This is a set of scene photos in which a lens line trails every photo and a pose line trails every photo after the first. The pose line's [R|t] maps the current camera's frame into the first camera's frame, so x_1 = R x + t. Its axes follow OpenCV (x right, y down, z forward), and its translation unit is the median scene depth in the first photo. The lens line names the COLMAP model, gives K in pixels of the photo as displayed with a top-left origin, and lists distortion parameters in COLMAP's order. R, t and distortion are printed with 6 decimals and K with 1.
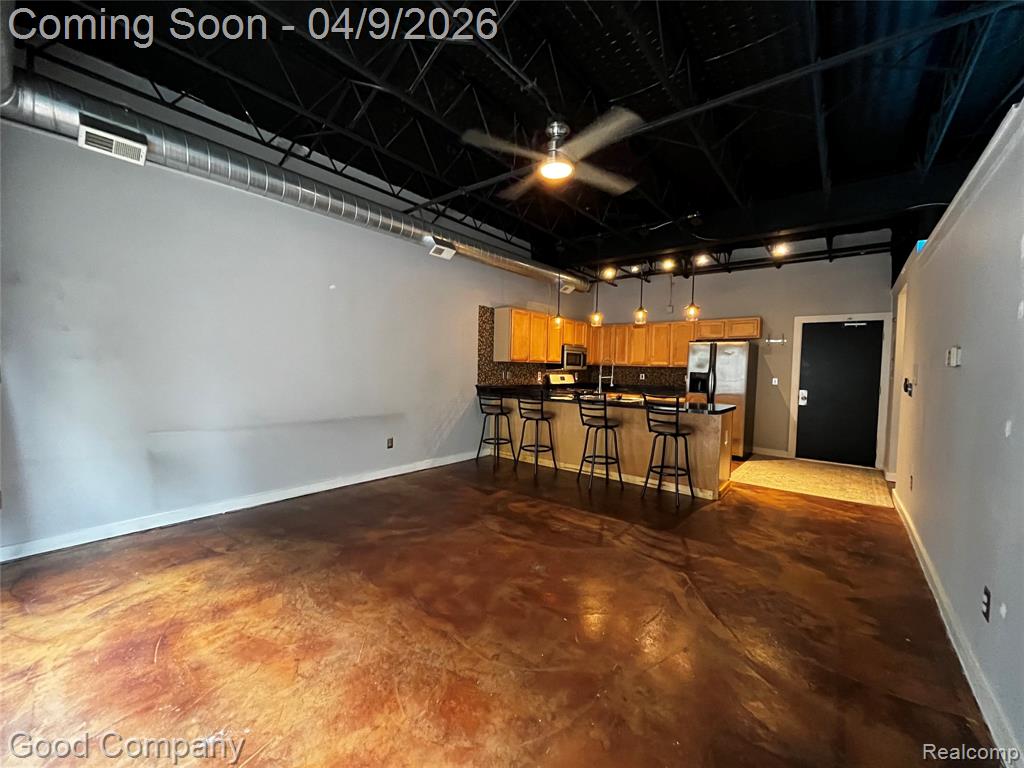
lens RADIAL K [[412.9, 0, 509.1], [0, 412.9, 382.9], [0, 0, 1]] dist [-0.003292, 0.000304]
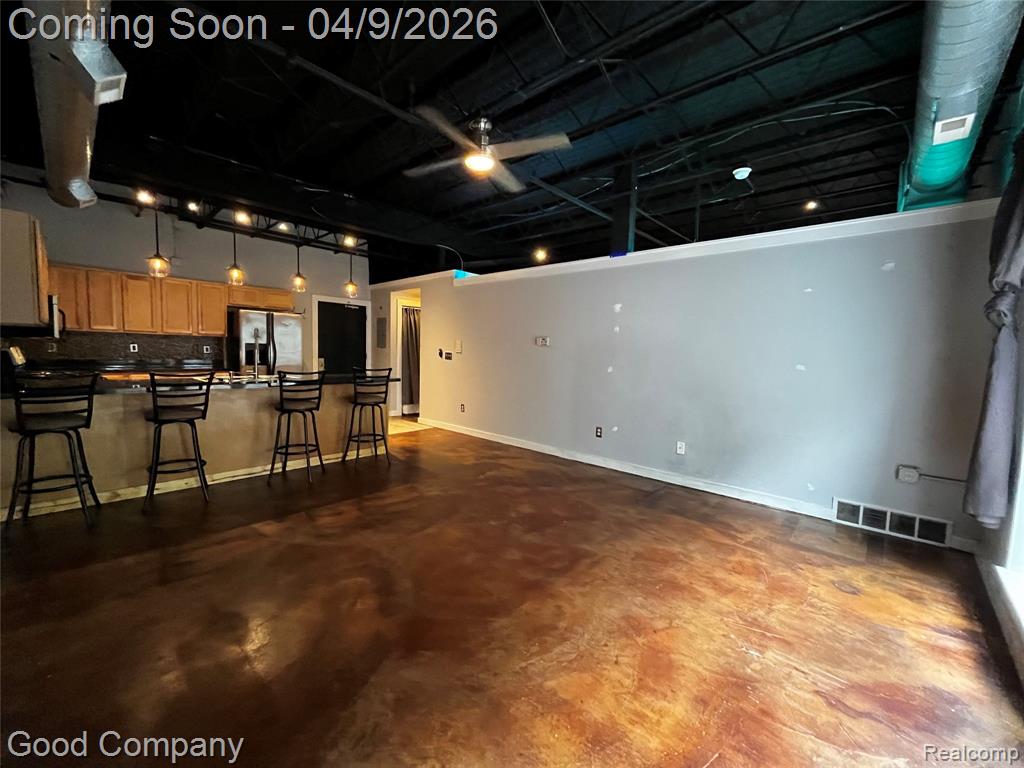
lens RADIAL K [[412.9, 0, 513.0], [0, 412.9, 382.8], [0, 0, 1]] dist [-0.003292, 0.000304]
pose [[0.067138, -0.098456, 0.992874, -0.469129], [0.011499, 0.995130, 0.097902, -0.023858], [-0.997677, 0.004844, 0.067943, 0.394695]]
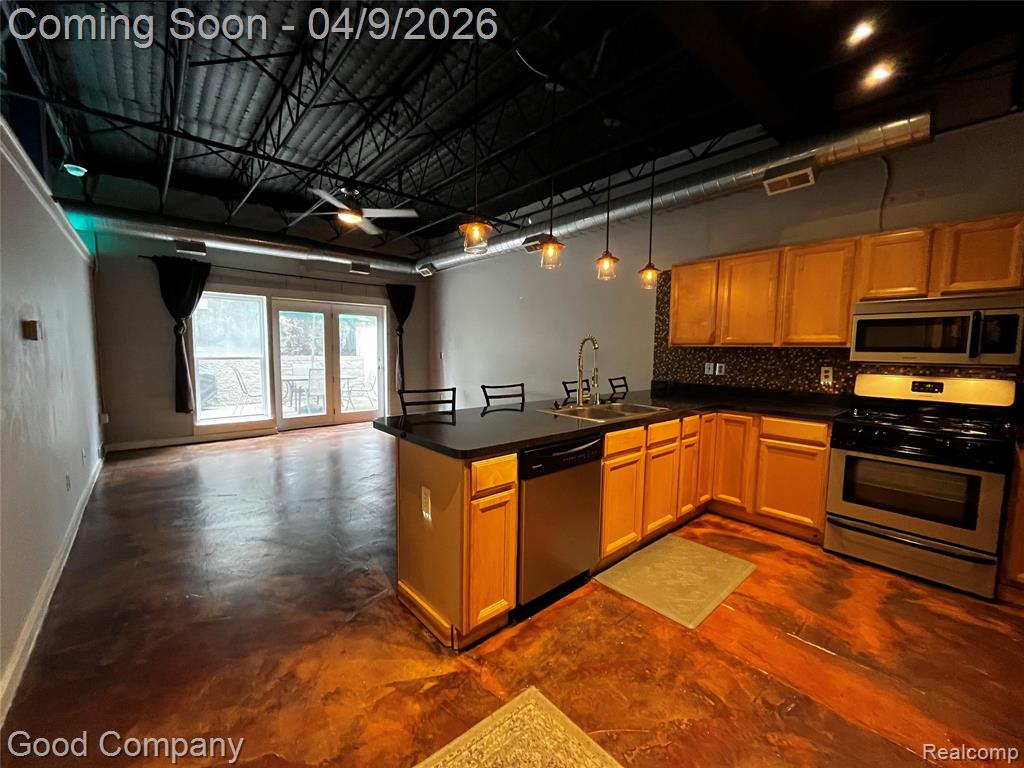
lens RADIAL K [[412.9, 0, 512.1], [0, 412.9, 382.6], [0, 0, 1]] dist [-0.003292, 0.000304]
pose [[-0.167254, 0.058332, -0.984187, 0.715314], [-0.051595, 0.996363, 0.067821, -0.026035], [0.984563, 0.062122, -0.163636, 0.875115]]
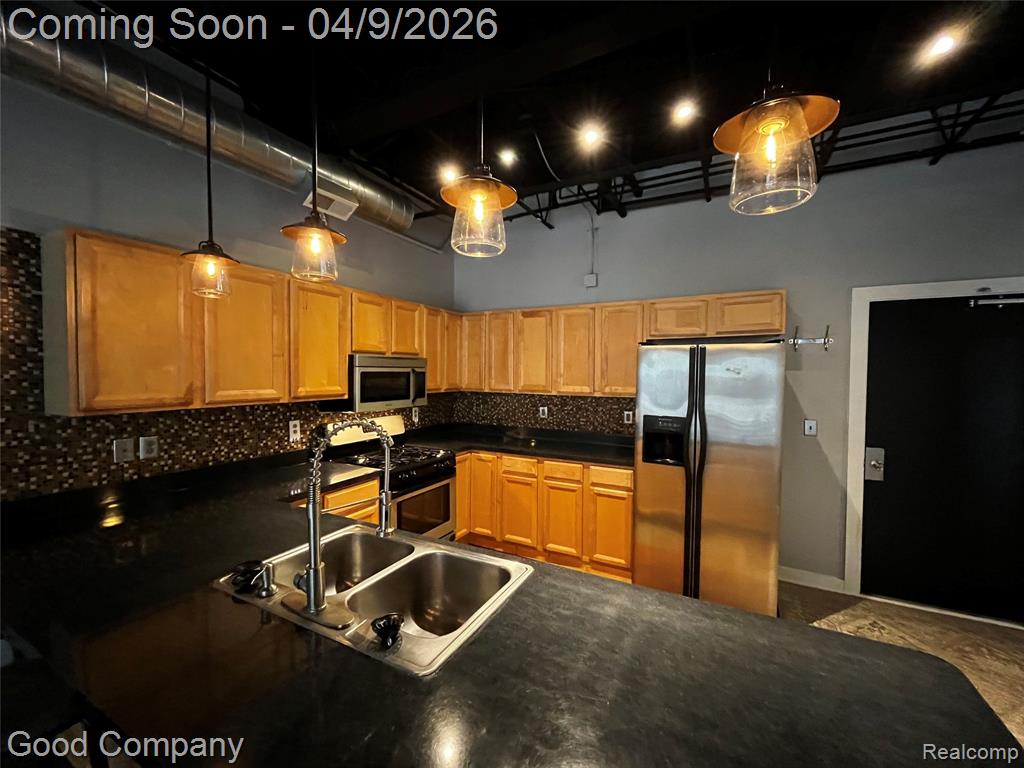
lens RADIAL K [[412.9, 0, 510.4], [0, 412.9, 382.7], [0, 0, 1]] dist [-0.003292, 0.000304]
pose [[0.980941, -0.023725, 0.192854, 0.246295], [0.025487, 0.999653, -0.006657, -0.066850], [-0.192629, 0.011445, 0.981205, 0.673057]]
